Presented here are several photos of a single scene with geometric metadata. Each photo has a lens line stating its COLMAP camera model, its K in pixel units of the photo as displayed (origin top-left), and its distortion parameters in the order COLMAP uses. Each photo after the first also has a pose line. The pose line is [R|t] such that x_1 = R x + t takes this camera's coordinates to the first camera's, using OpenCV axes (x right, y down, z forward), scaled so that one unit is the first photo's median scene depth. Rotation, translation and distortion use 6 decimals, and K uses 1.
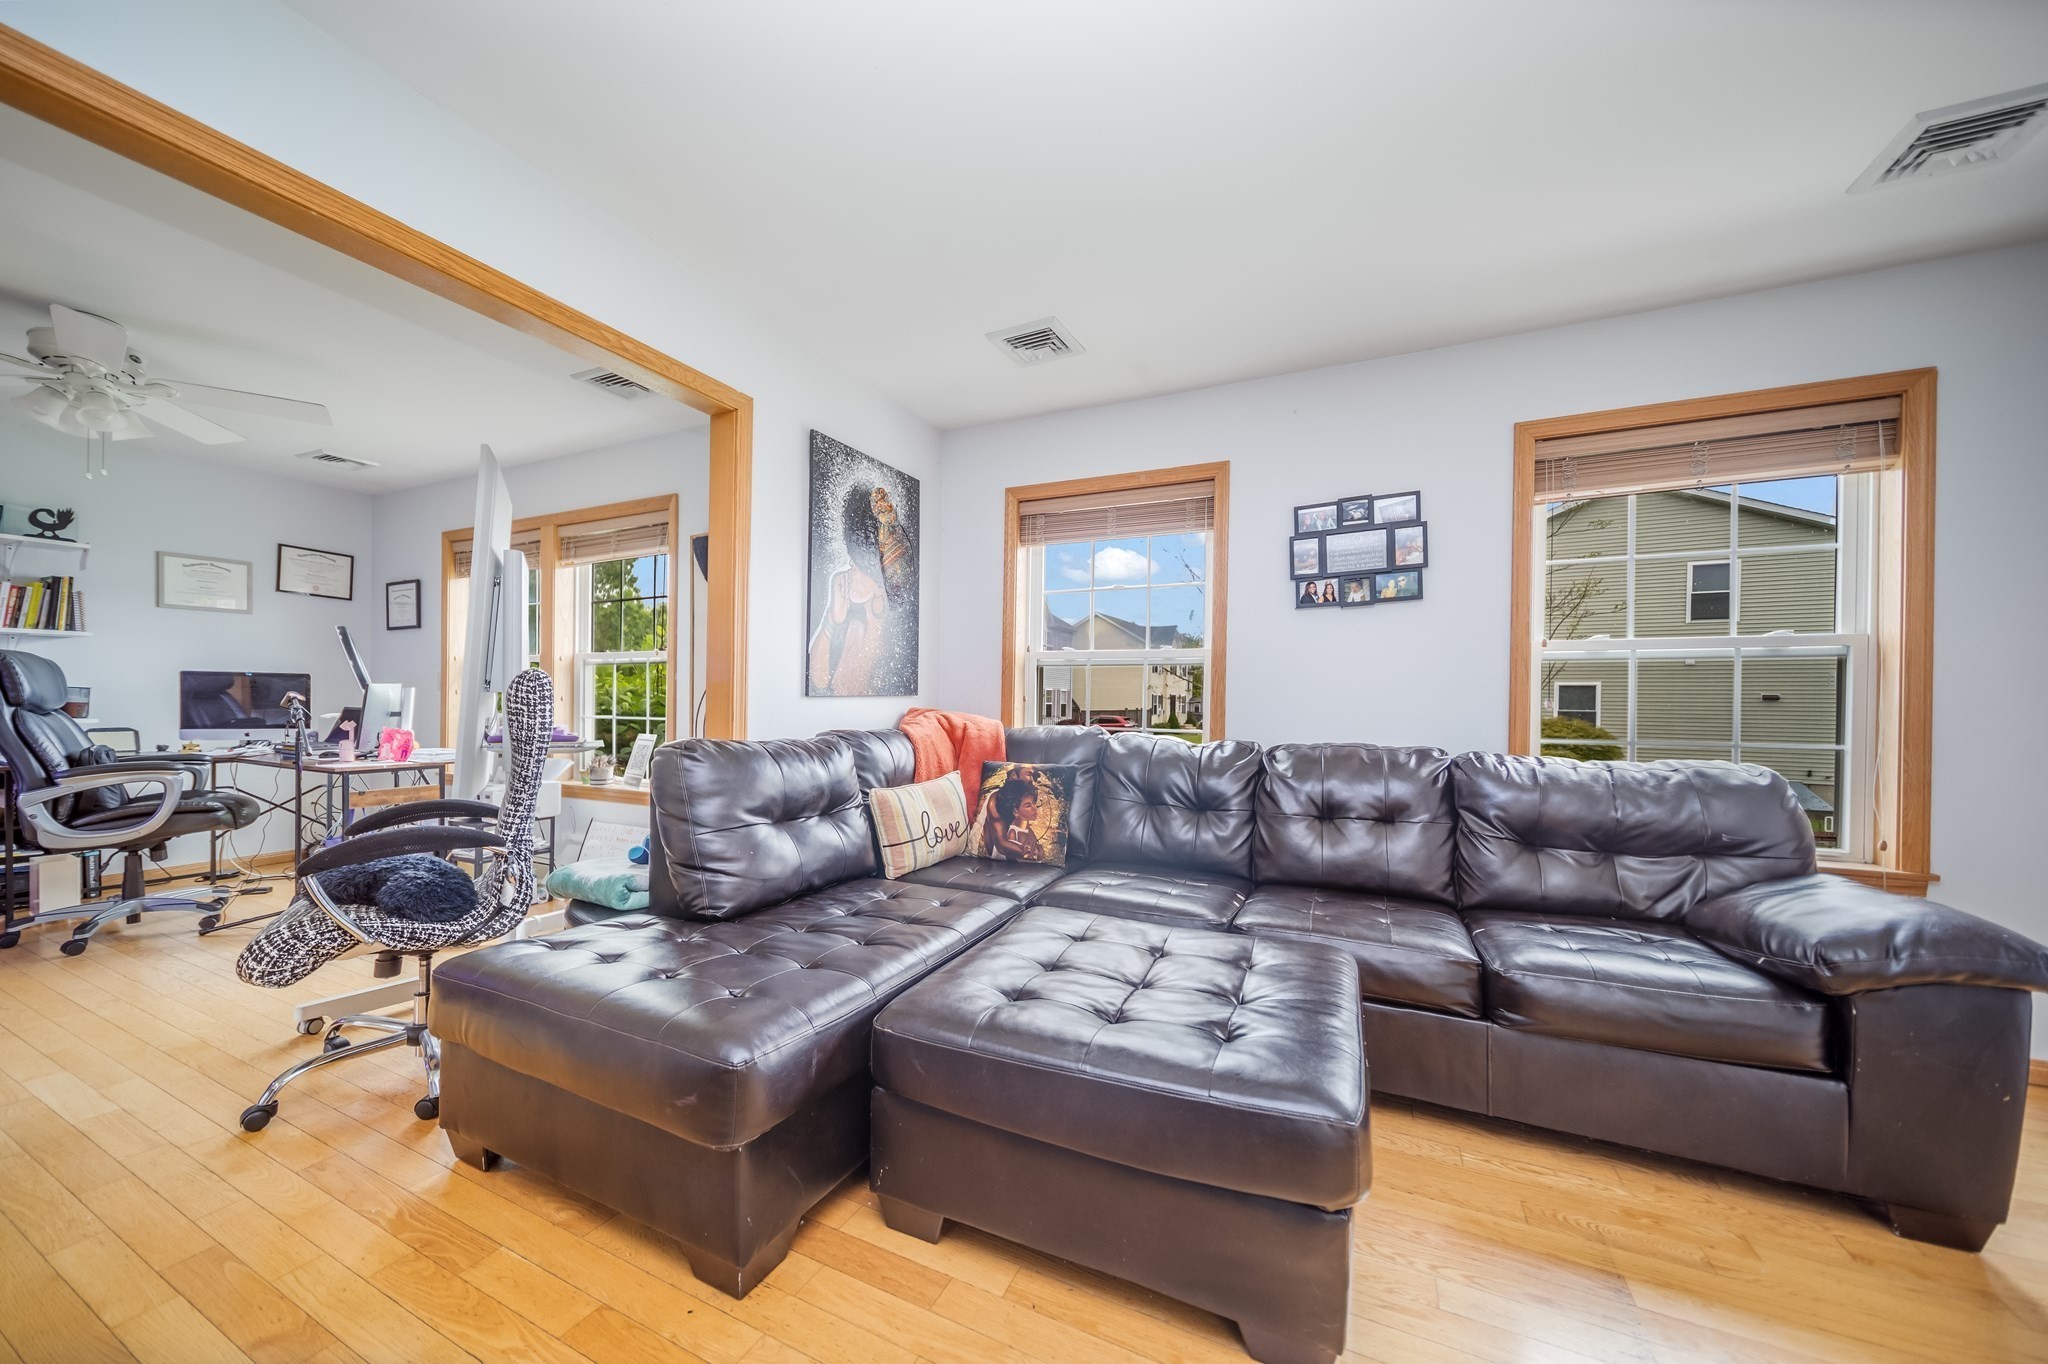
lens RADIAL K [[732.0, 0, 1009.6], [0, 732.0, 700.5], [0, 0, 1]] dist [-0.002323, -0.000454]
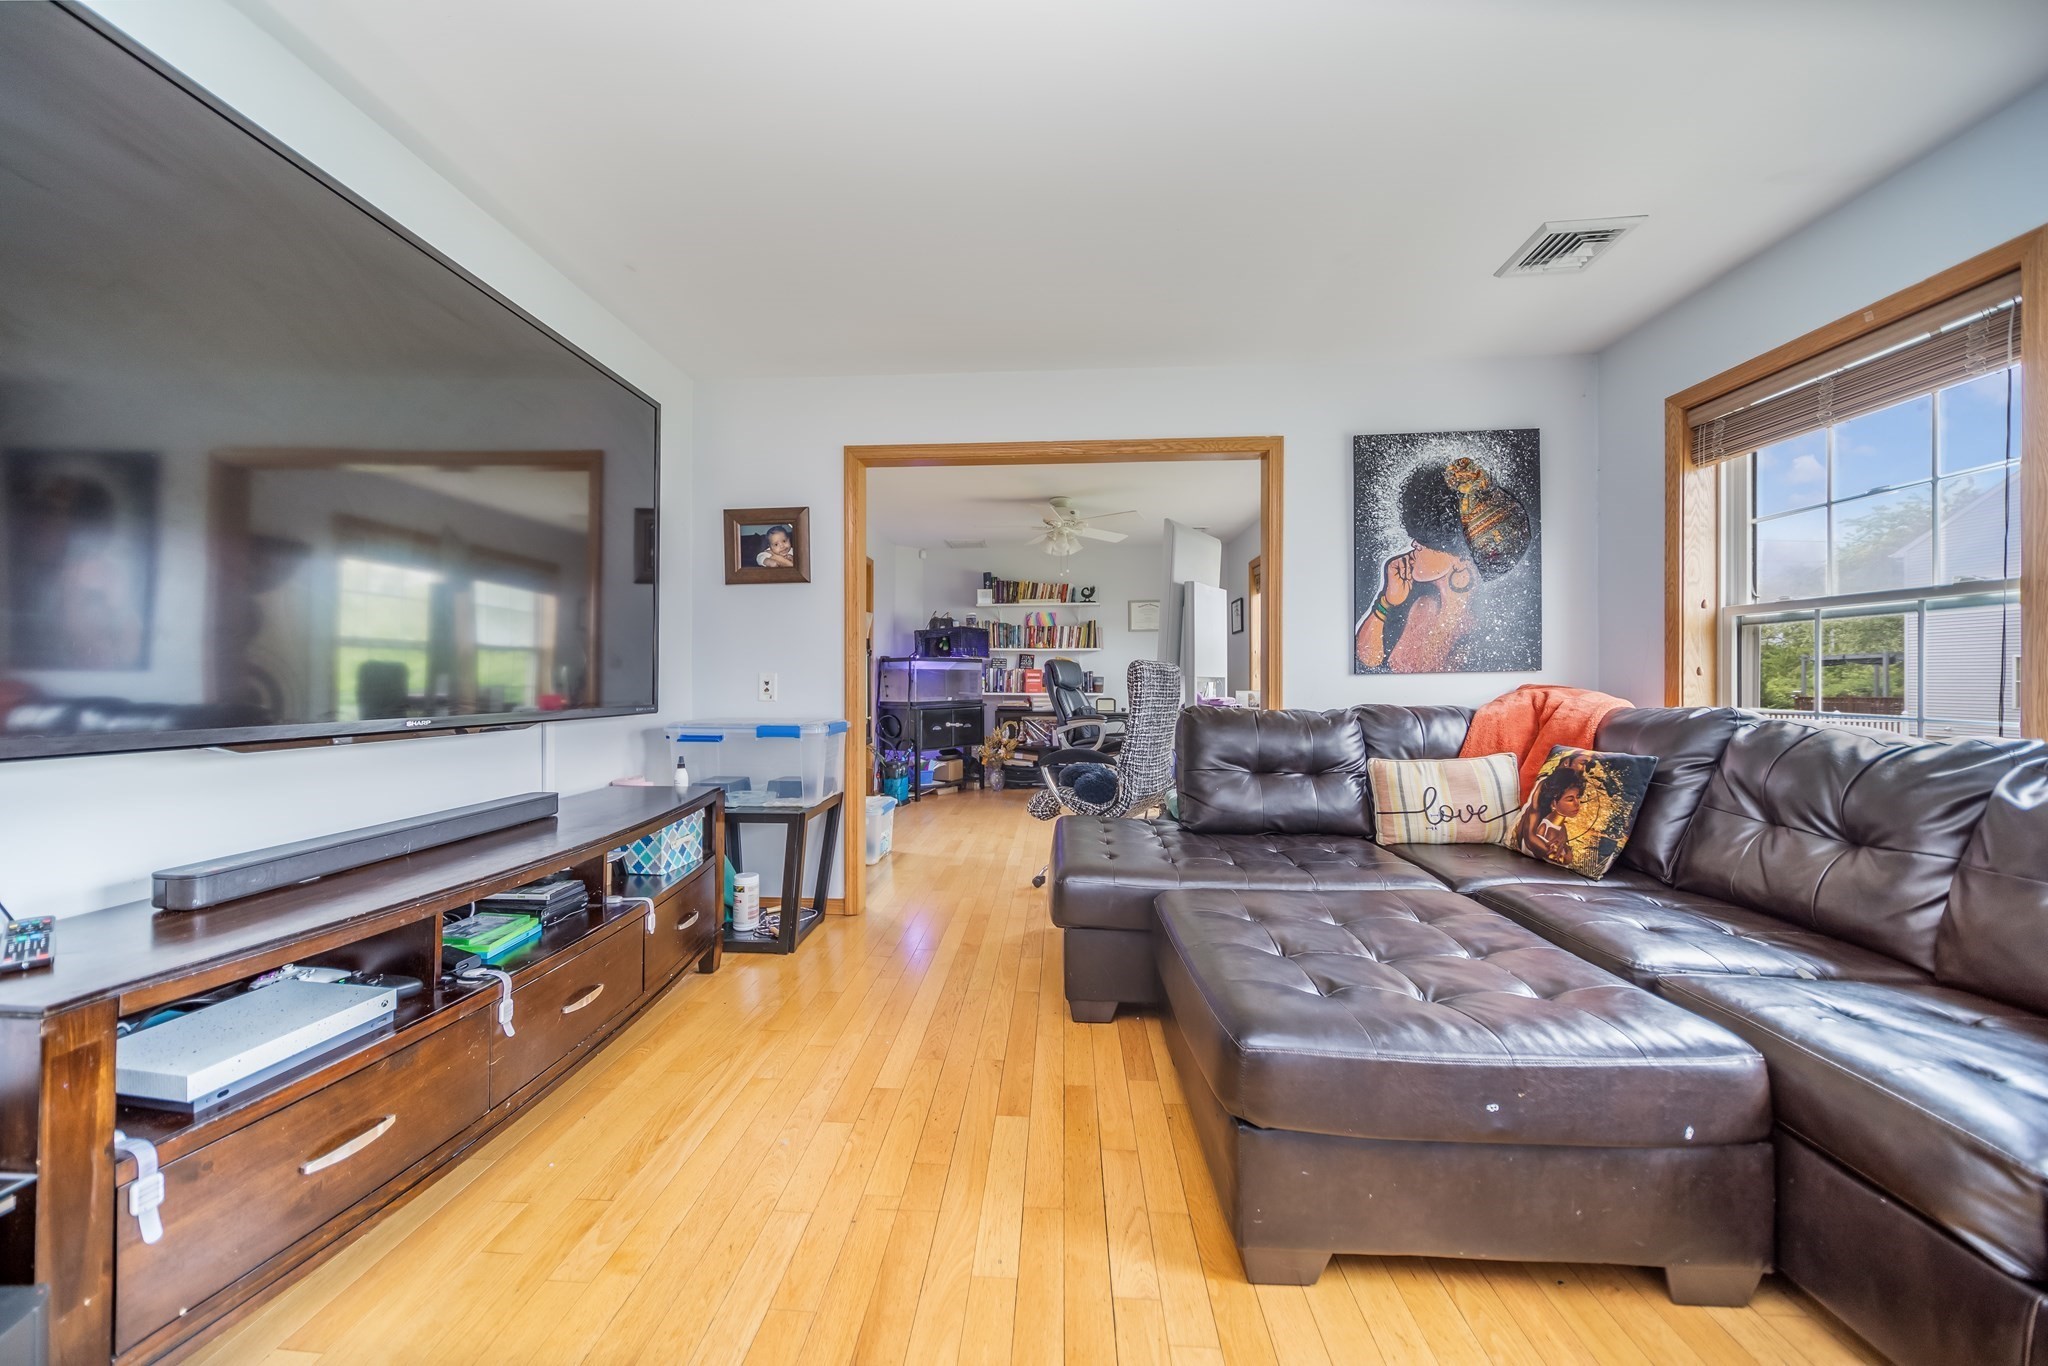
lens RADIAL K [[718.7, 0, 1024.0], [0, 718.7, 676.8], [0, 0, 1]] dist [0.000051, -0.000189]
pose [[0.386371, -0.016238, -0.922200, 0.468910], [0.006122, 0.999868, -0.015041, 0.010479], [0.922323, 0.000166, 0.386420, 0.092959]]
